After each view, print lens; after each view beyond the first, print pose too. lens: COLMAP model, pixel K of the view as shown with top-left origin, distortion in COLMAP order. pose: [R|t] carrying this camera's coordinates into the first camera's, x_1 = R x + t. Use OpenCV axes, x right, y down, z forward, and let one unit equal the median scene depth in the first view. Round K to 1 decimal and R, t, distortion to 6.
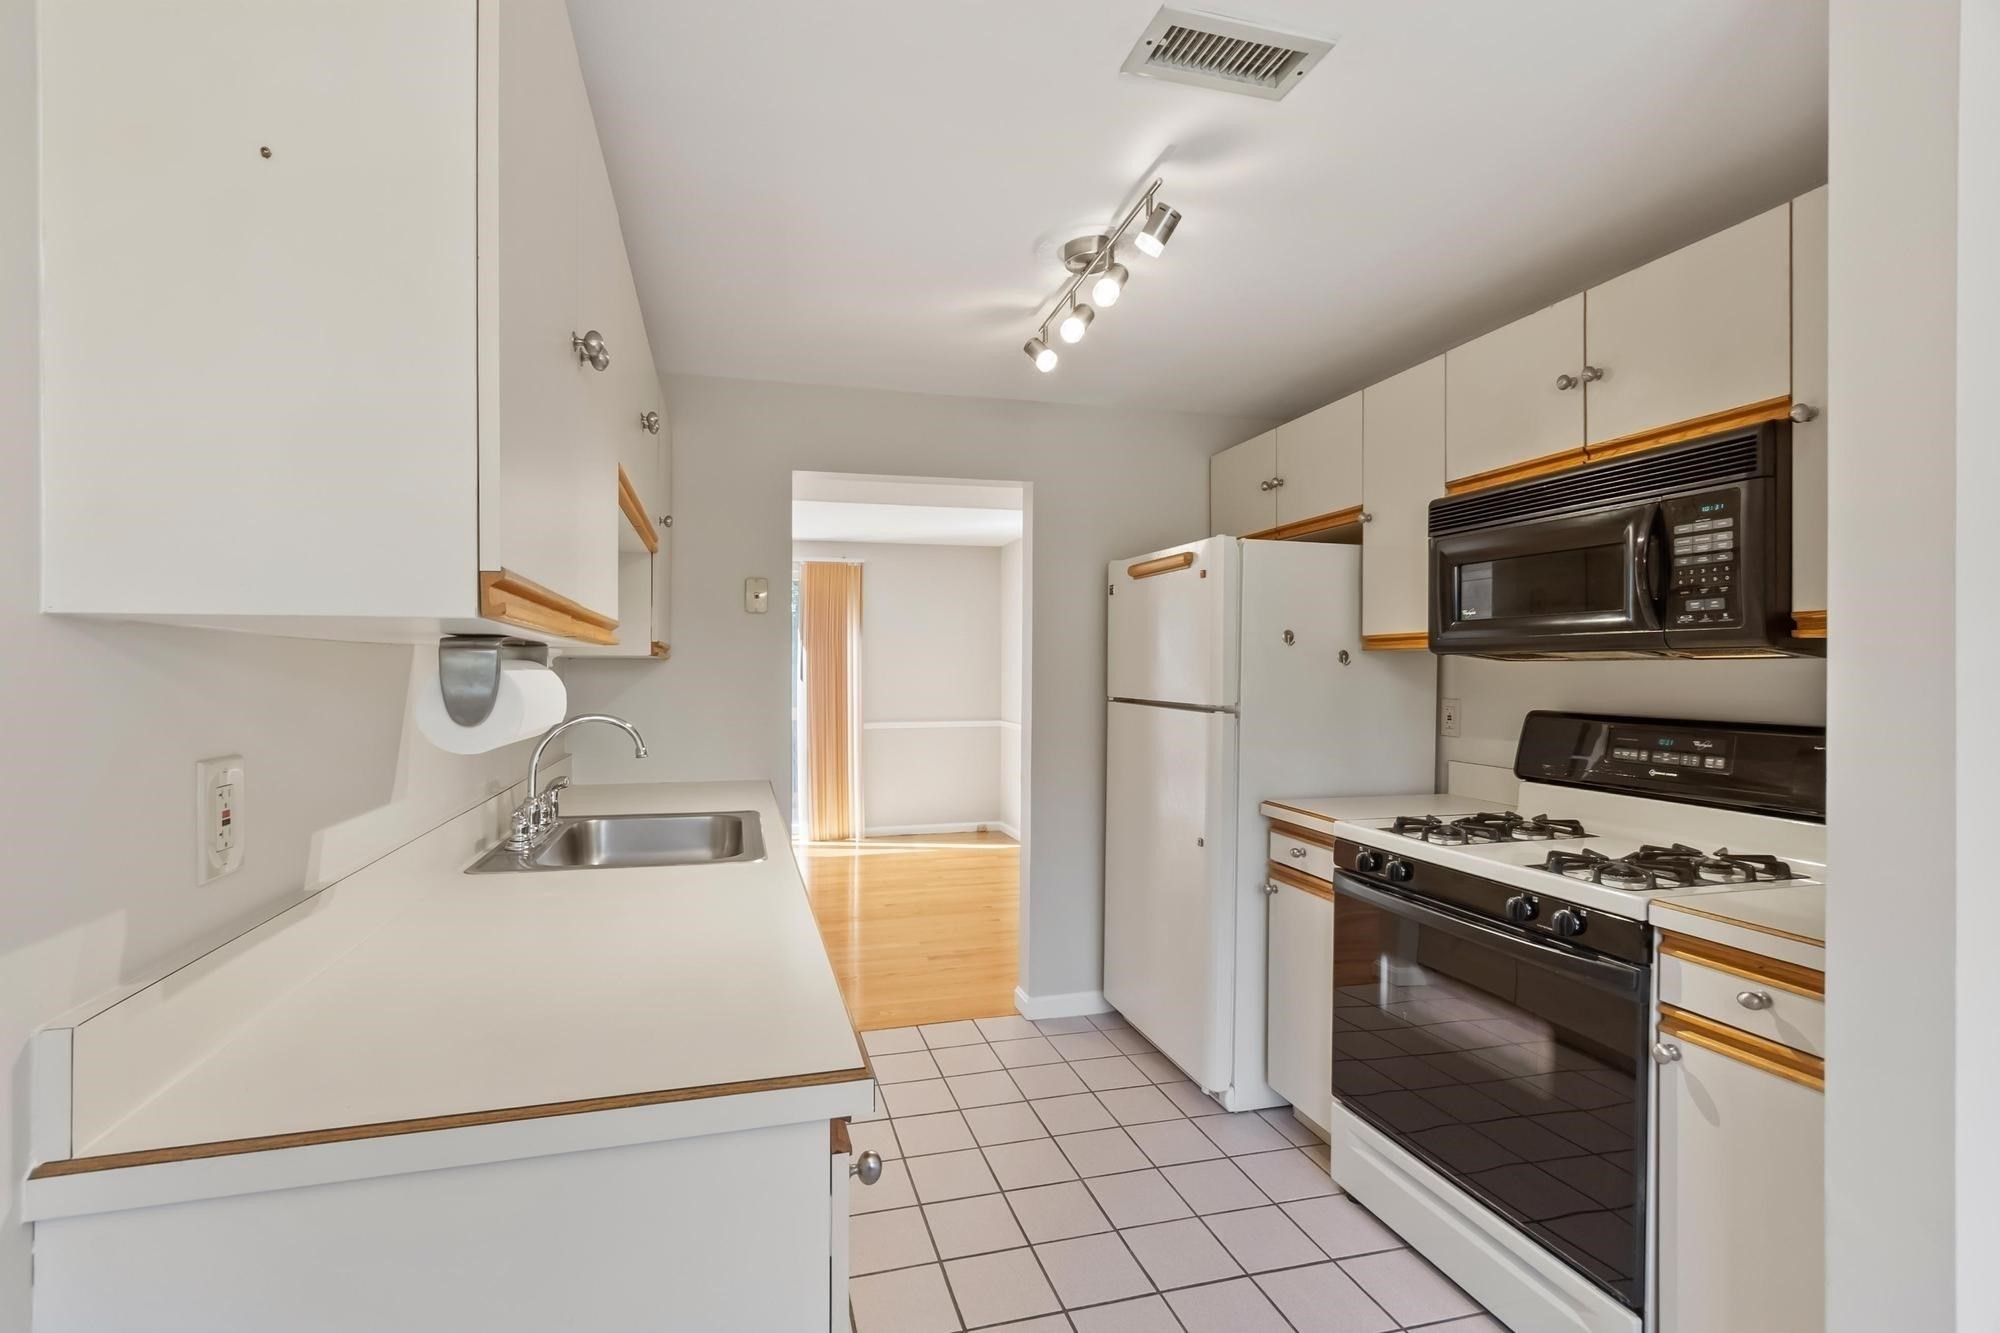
lens RADIAL K [[878.0, 0, 952.5], [0, 878.0, 678.0], [0, 0, 1]] dist [0.006251, 0.000177]
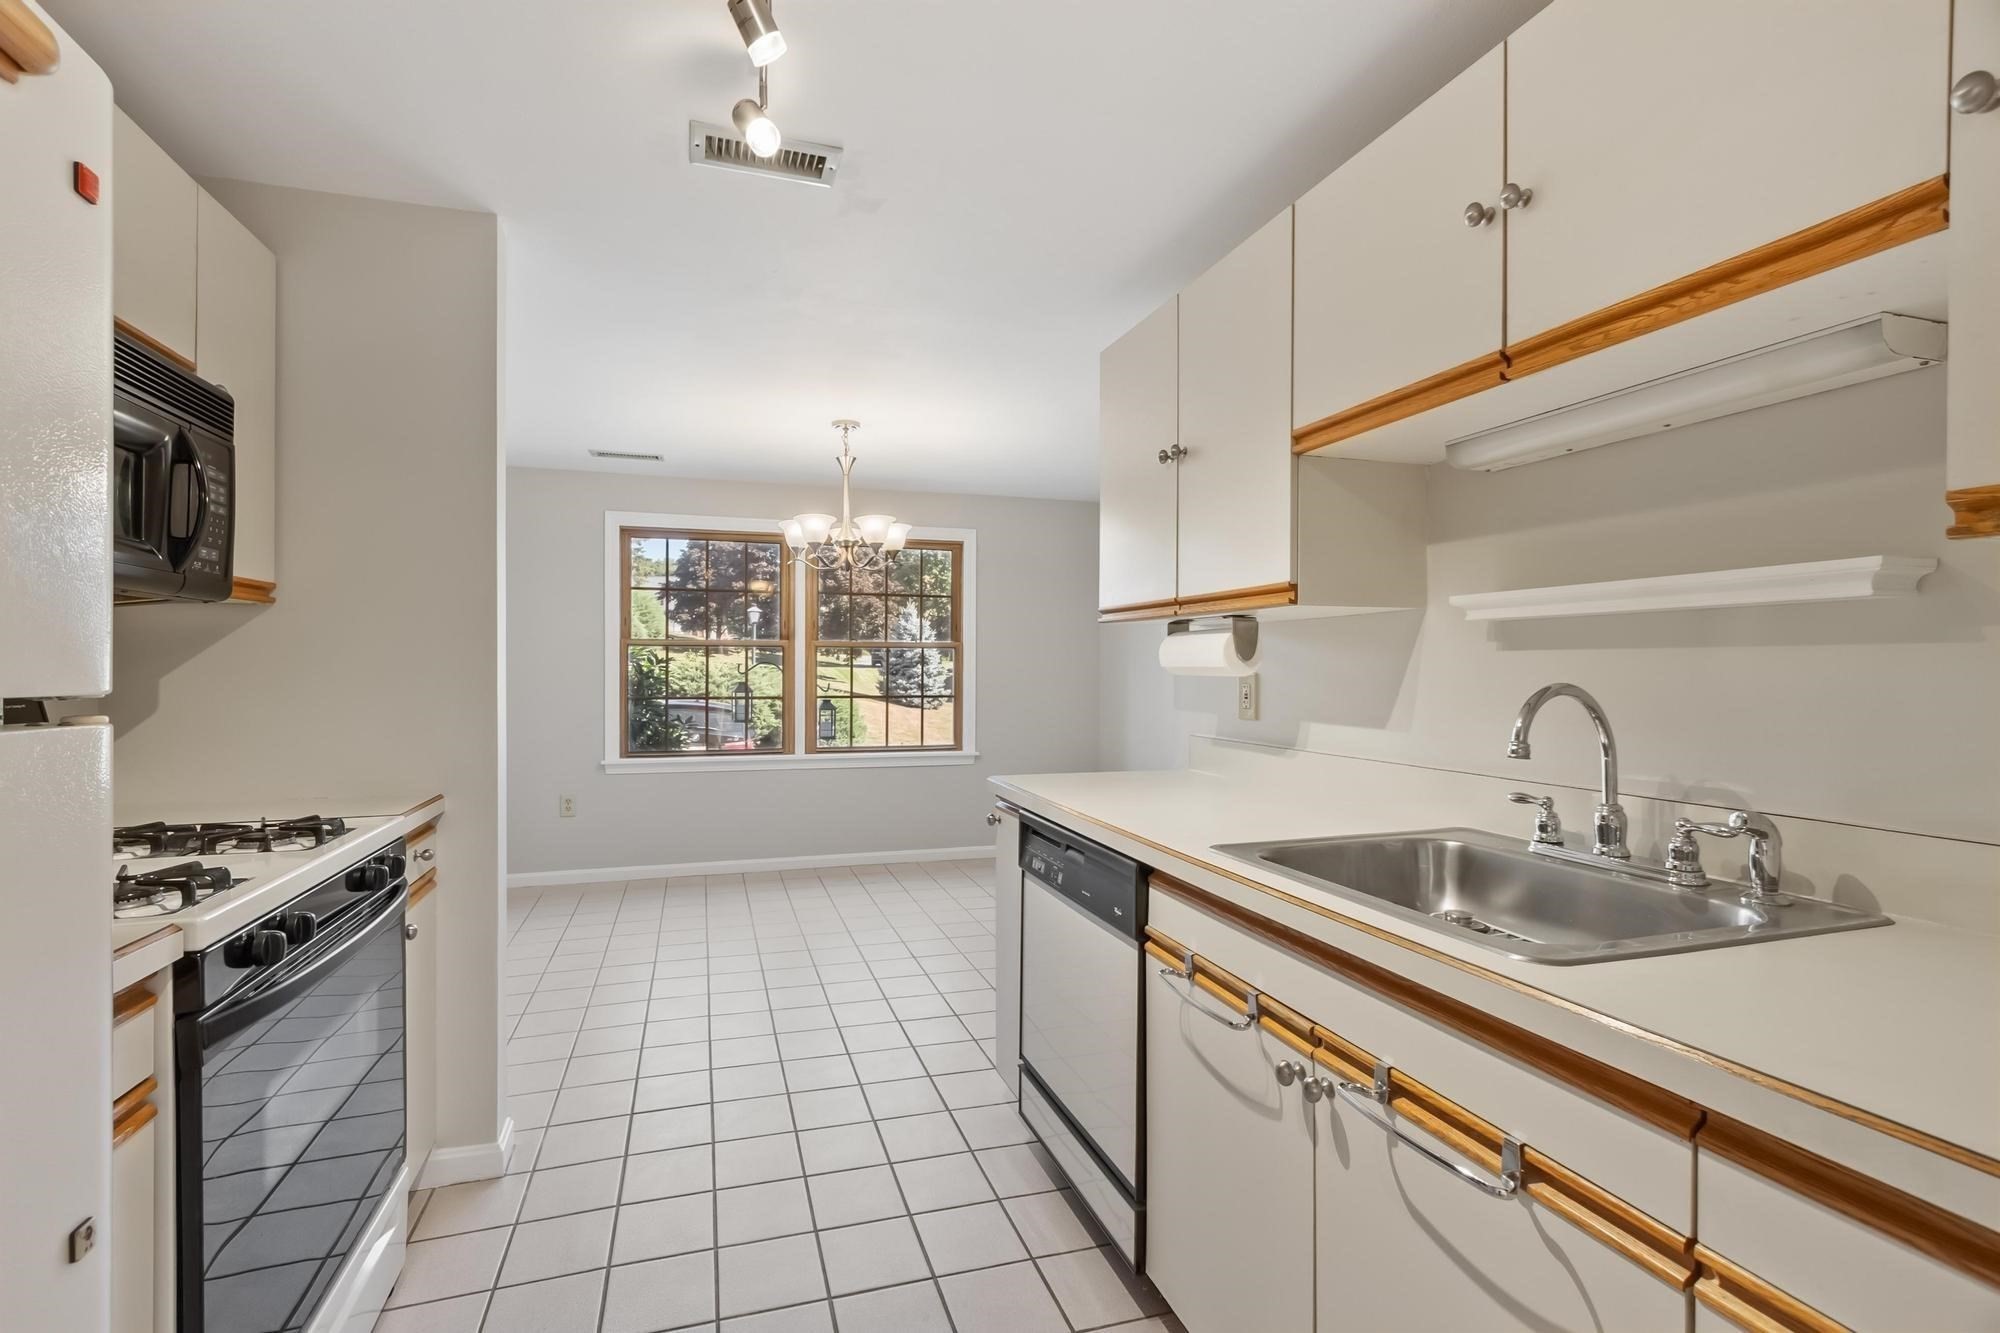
lens RADIAL K [[871.9, 0, 955.0], [0, 871.9, 668.4], [0, 0, 1]] dist [0.003546, 0.000341]
pose [[-0.999320, -0.002423, -0.036802, 0.048332], [-0.002773, 0.999951, 0.009456, 0.022469], [0.036778, 0.009552, -0.999278, 1.422890]]
